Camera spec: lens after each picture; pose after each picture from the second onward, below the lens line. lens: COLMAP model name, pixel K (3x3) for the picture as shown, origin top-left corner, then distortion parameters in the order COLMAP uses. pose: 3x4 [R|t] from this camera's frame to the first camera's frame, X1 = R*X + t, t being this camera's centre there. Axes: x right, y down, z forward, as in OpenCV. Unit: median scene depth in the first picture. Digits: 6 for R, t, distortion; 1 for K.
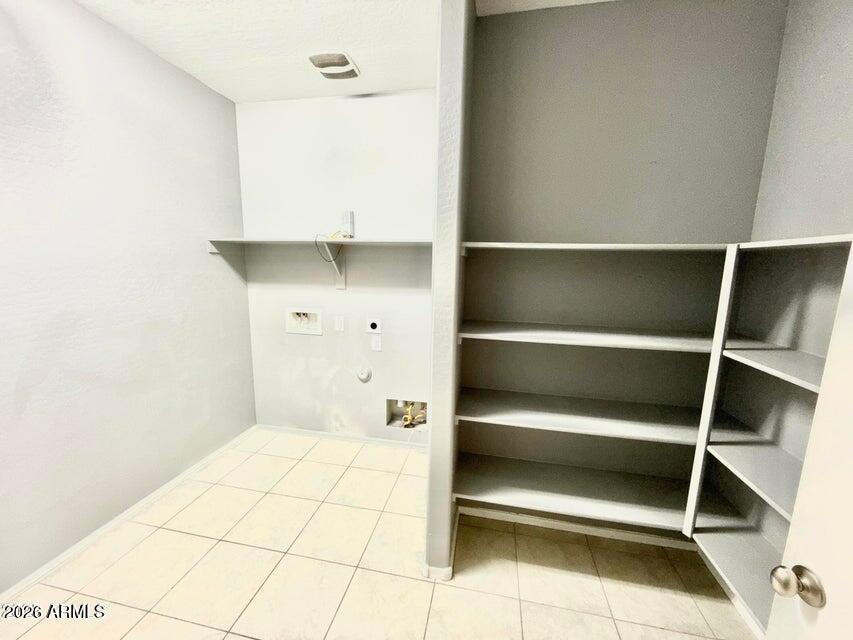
lens RADIAL K [[340.4, 0, 423.9], [0, 340.4, 318.9], [0, 0, 1]] dist [0.001198, -0.001265]
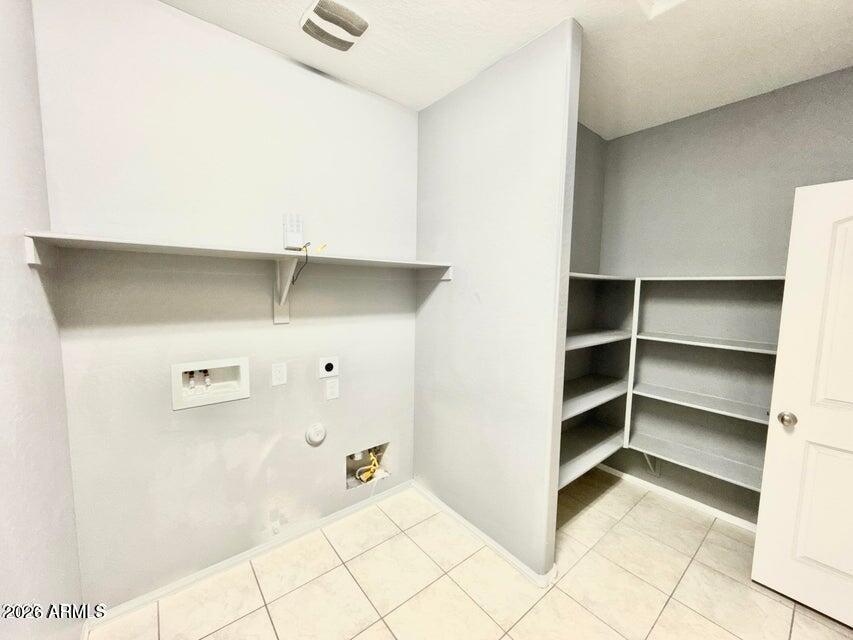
lens RADIAL K [[340.4, 0, 423.5], [0, 340.4, 320.4], [0, 0, 1]] dist [0.001198, -0.001265]
pose [[0.638852, -0.082352, 0.764909, -0.580385], [0.119904, 0.992763, 0.006740, -0.063348], [-0.759928, 0.087410, 0.644103, 0.326248]]
